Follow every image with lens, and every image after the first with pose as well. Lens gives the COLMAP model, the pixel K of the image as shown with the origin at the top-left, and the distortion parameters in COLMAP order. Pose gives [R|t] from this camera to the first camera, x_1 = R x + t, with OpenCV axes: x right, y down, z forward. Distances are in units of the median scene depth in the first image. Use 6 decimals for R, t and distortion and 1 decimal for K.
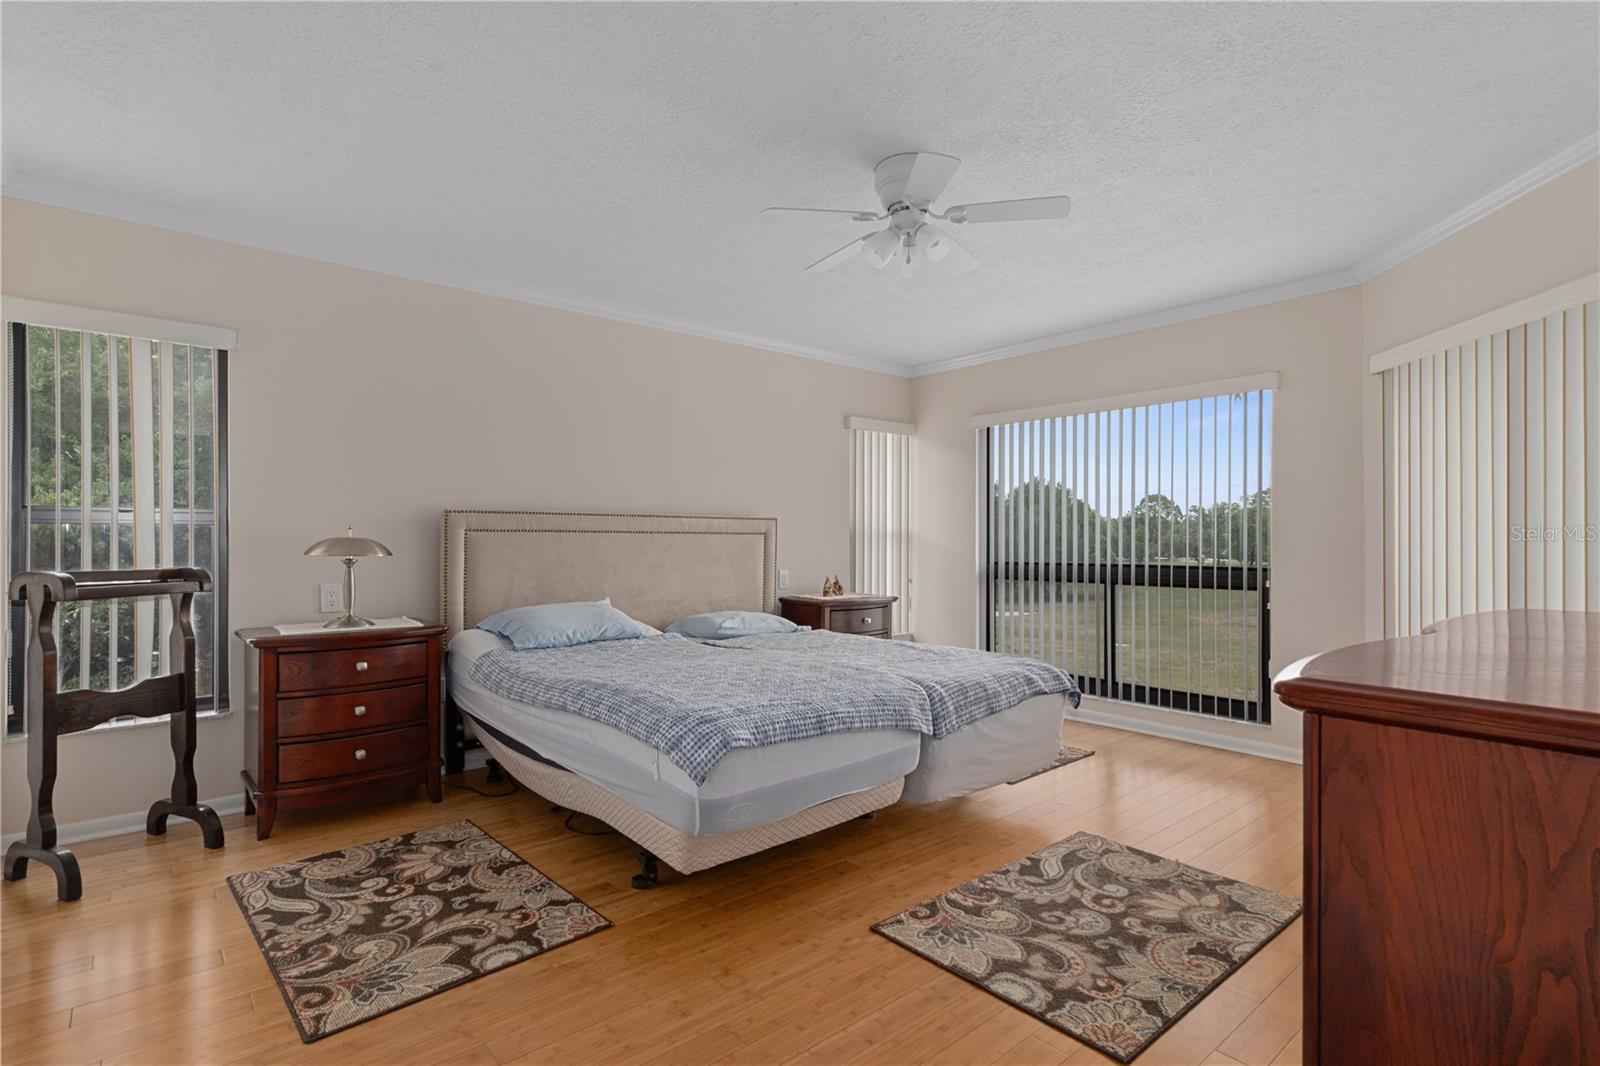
lens RADIAL K [[765.0, 0, 800.0], [0, 765.0, 533.0], [0, 0, 1]] dist [0.030382, 0.000022]
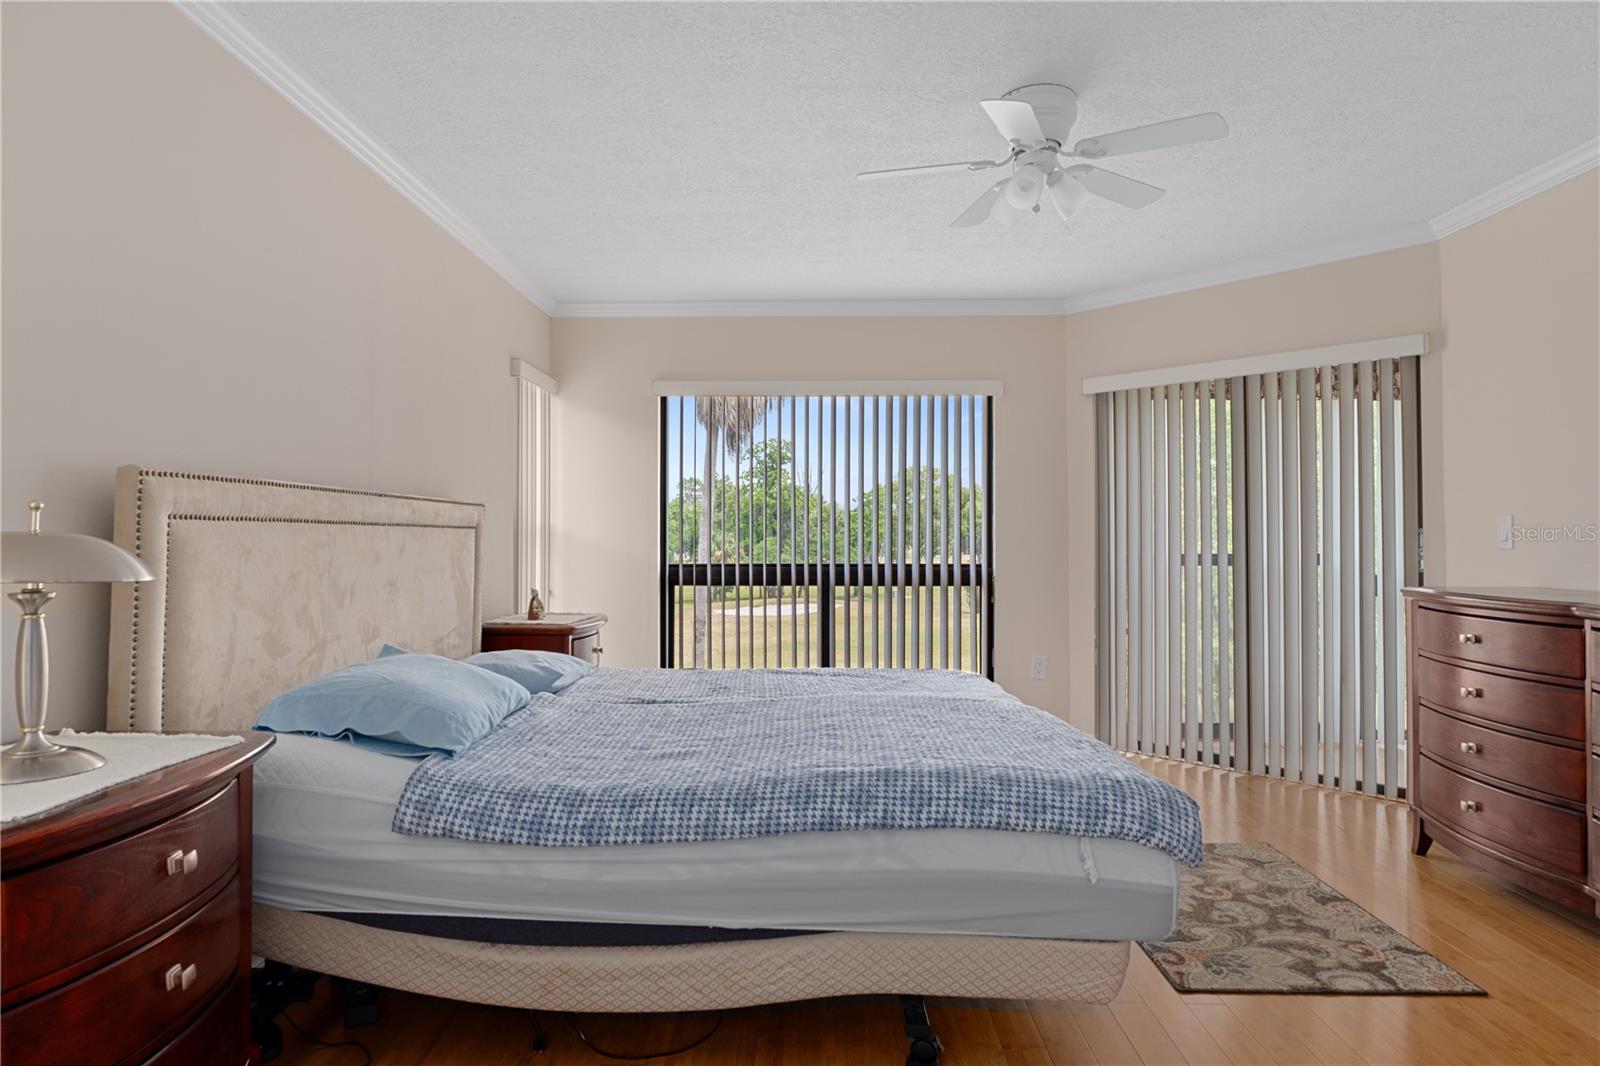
lens RADIAL K [[933.8, 0, 793.2], [0, 933.8, 527.2], [0, 0, 1]] dist [-0.004325, 0.001283]
pose [[0.681786, 0.008056, 0.731507, -0.794087], [-0.007540, 0.999964, -0.003985, 0.002474], [-0.731512, -0.002798, 0.681822, 0.499531]]
